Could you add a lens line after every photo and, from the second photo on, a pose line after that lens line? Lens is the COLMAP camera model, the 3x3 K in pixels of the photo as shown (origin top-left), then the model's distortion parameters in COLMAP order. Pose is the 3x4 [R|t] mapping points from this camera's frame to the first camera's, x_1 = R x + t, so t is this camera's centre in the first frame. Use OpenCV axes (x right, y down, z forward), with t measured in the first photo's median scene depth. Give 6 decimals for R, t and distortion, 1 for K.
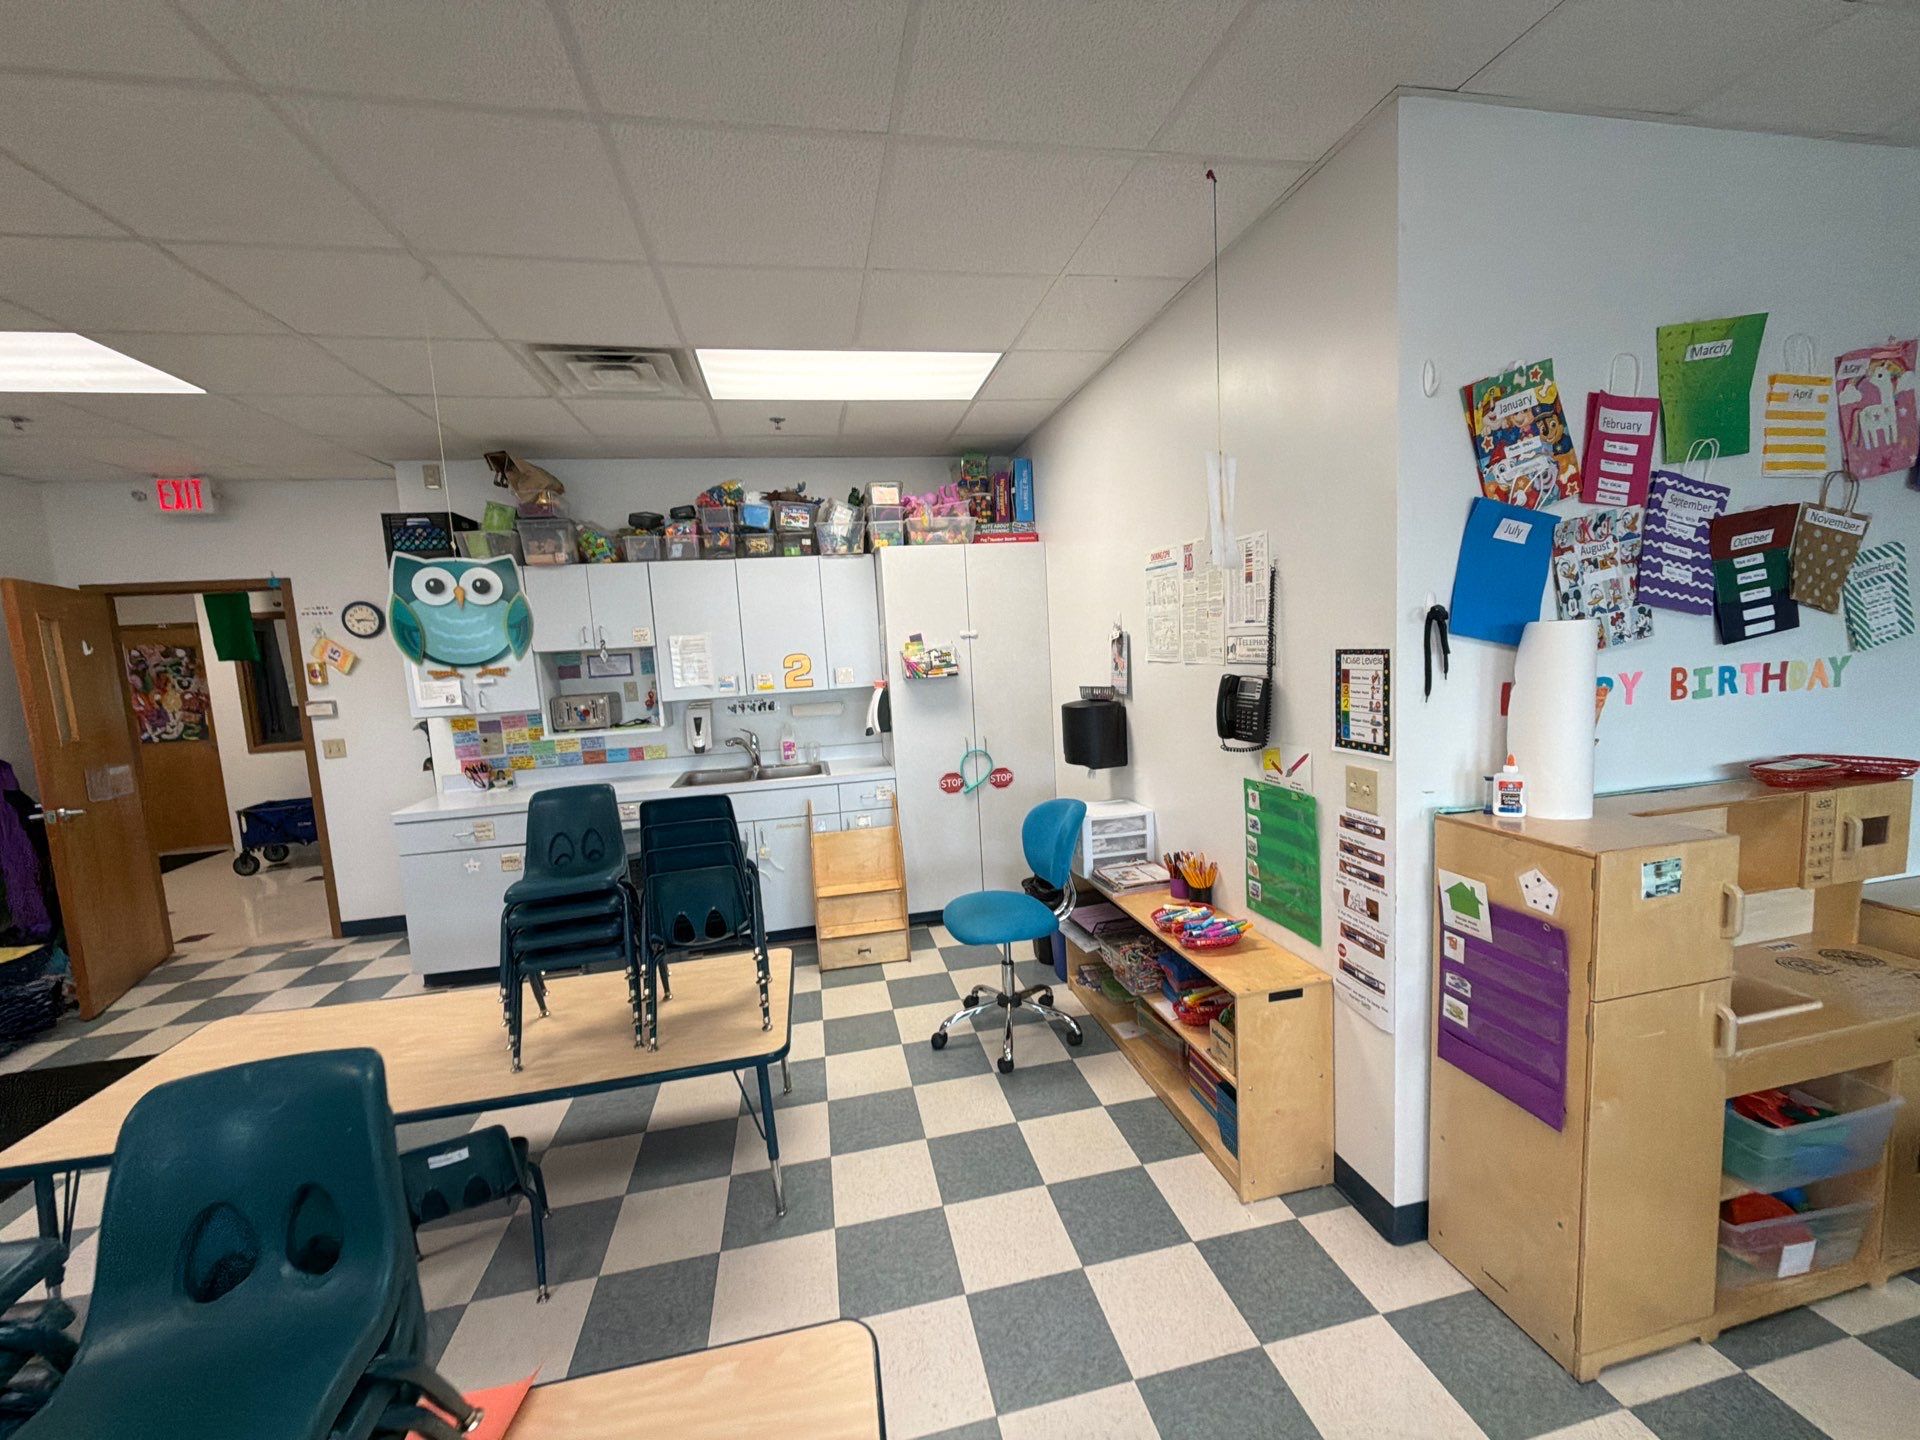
lens RADIAL K [[761.4, 0, 958.6], [0, 761.4, 725.9], [0, 0, 1]] dist [0.000214, -0.000457]
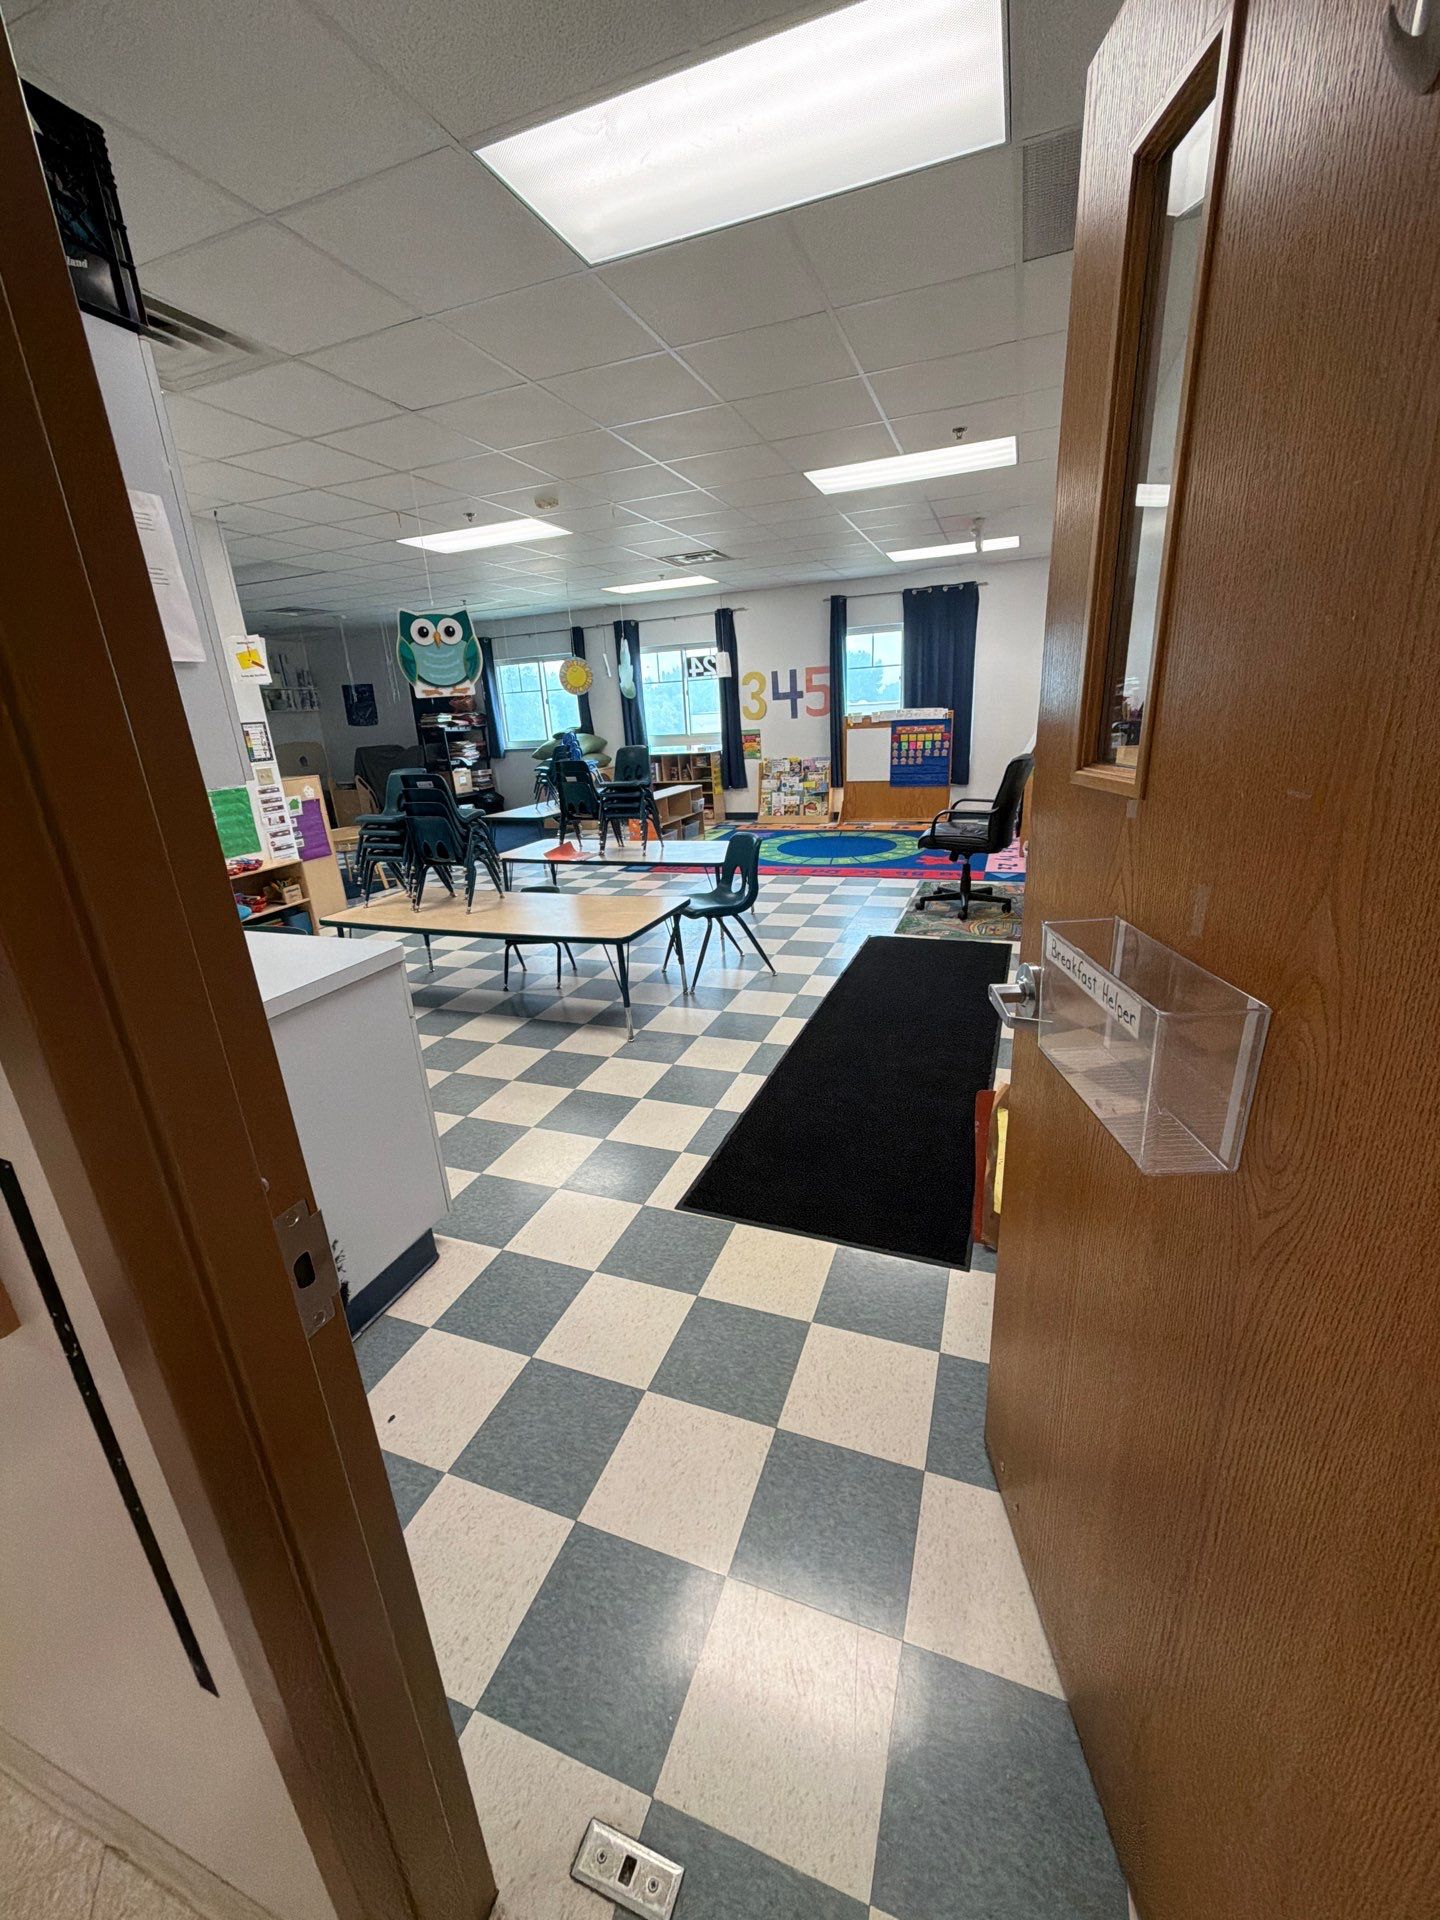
lens RADIAL K [[761.4, 0, 723.7], [0, 761.4, 956.8], [0, 0, 1]] dist [0.000214, -0.000457]
pose [[-0.839772, -0.075041, 0.537729, -1.495491], [0.156160, 0.915170, 0.371588, -0.051285], [-0.519998, 0.396020, -0.756816, 1.578274]]
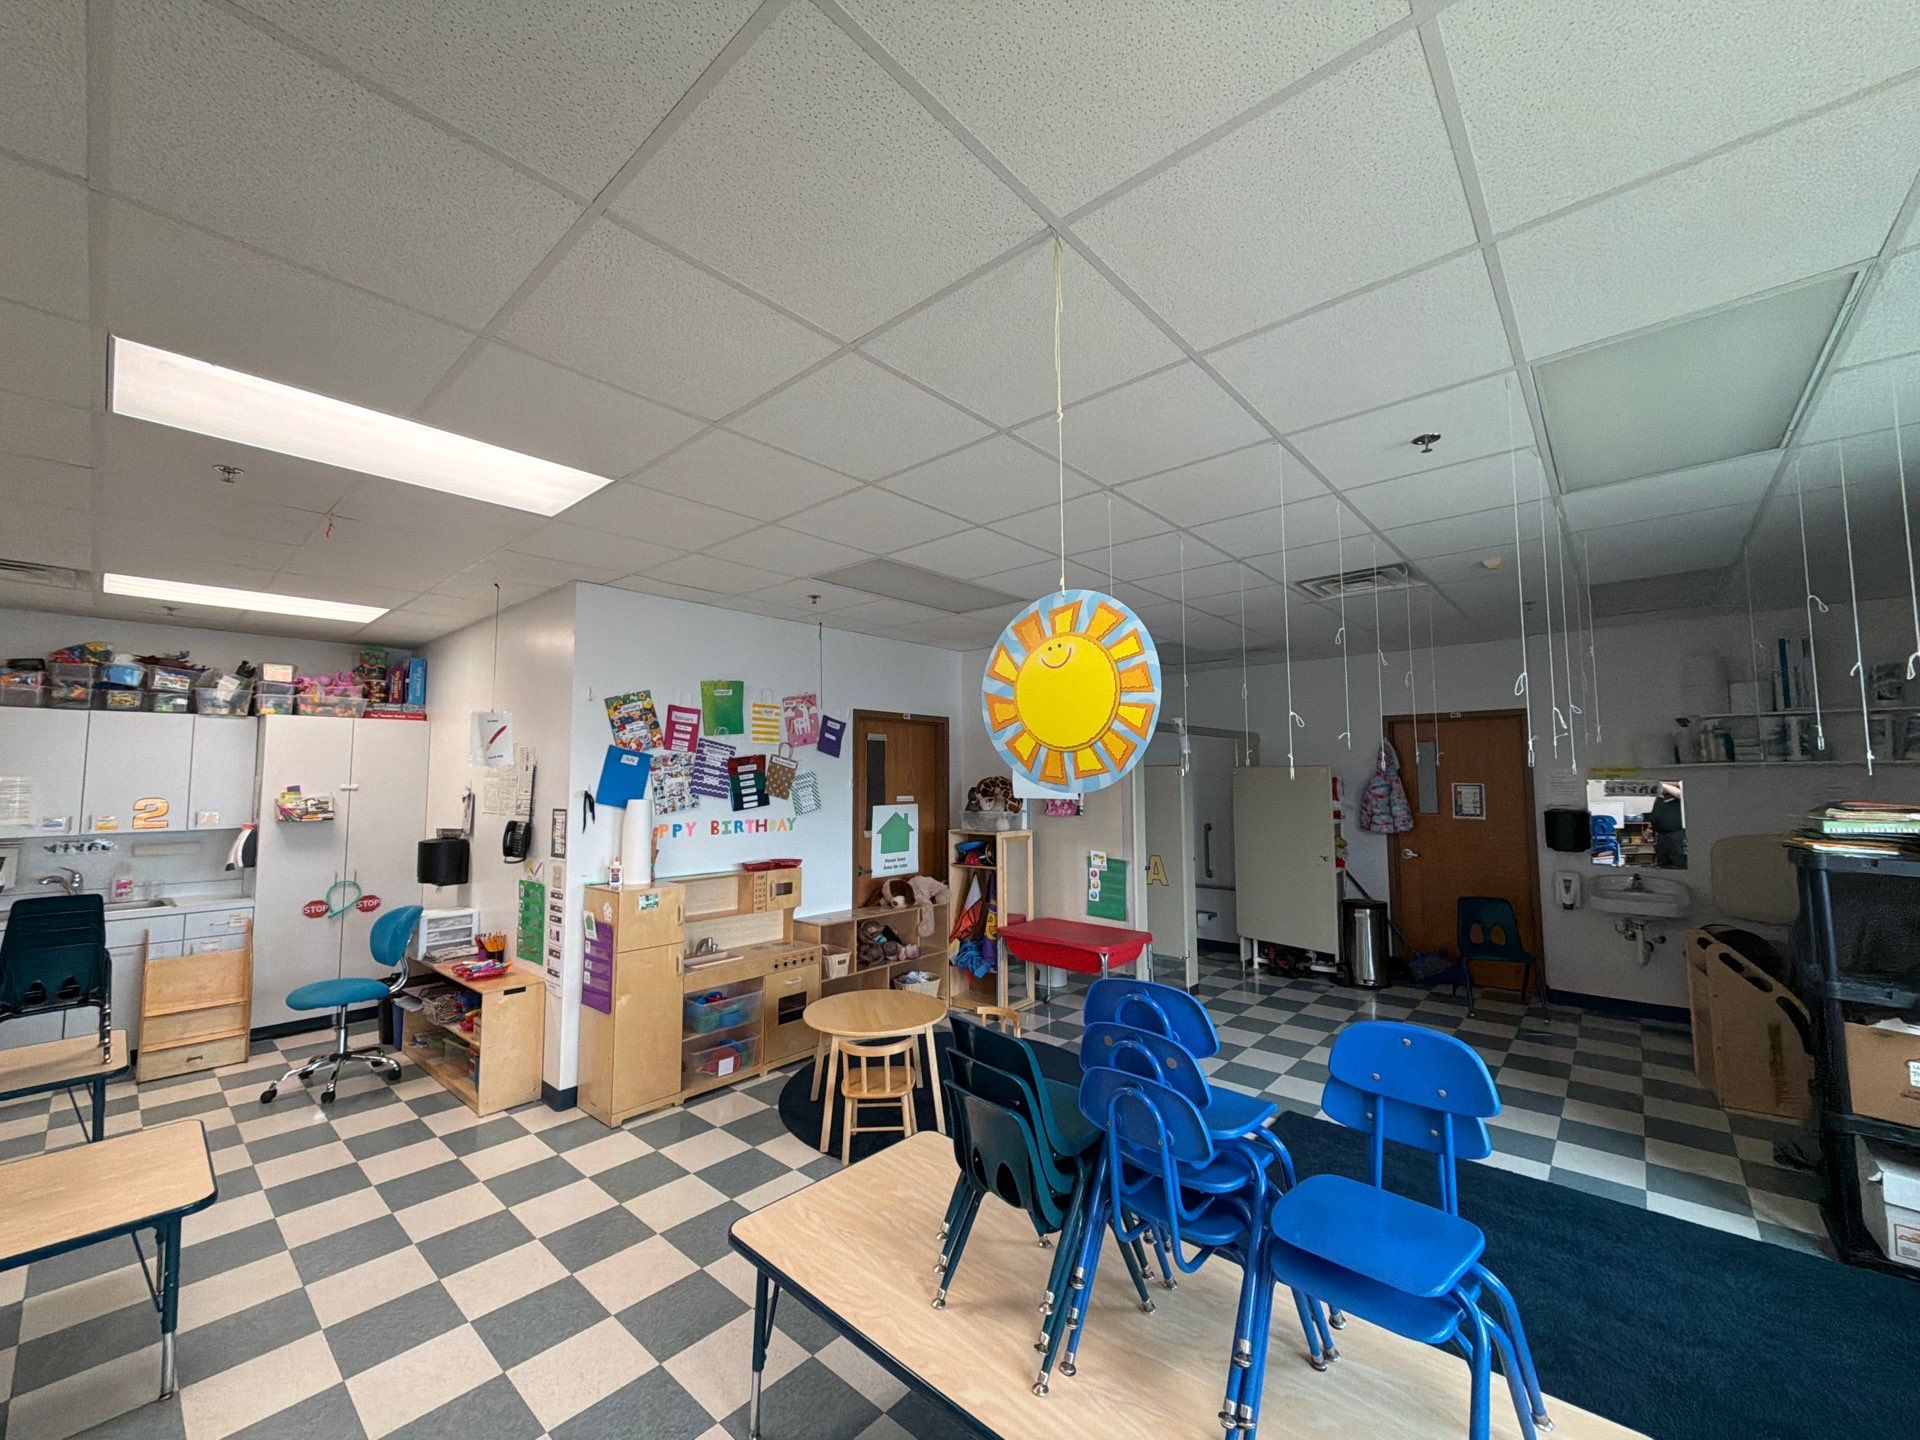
lens RADIAL K [[761.4, 0, 961.2], [0, 761.4, 721.0], [0, 0, 1]] dist [0.000214, -0.000457]
pose [[0.797791, 0.097611, 0.594980, 0.085506], [0.027397, 0.979920, -0.197499, 0.069307], [-0.602311, 0.173863, 0.779097, -0.872509]]
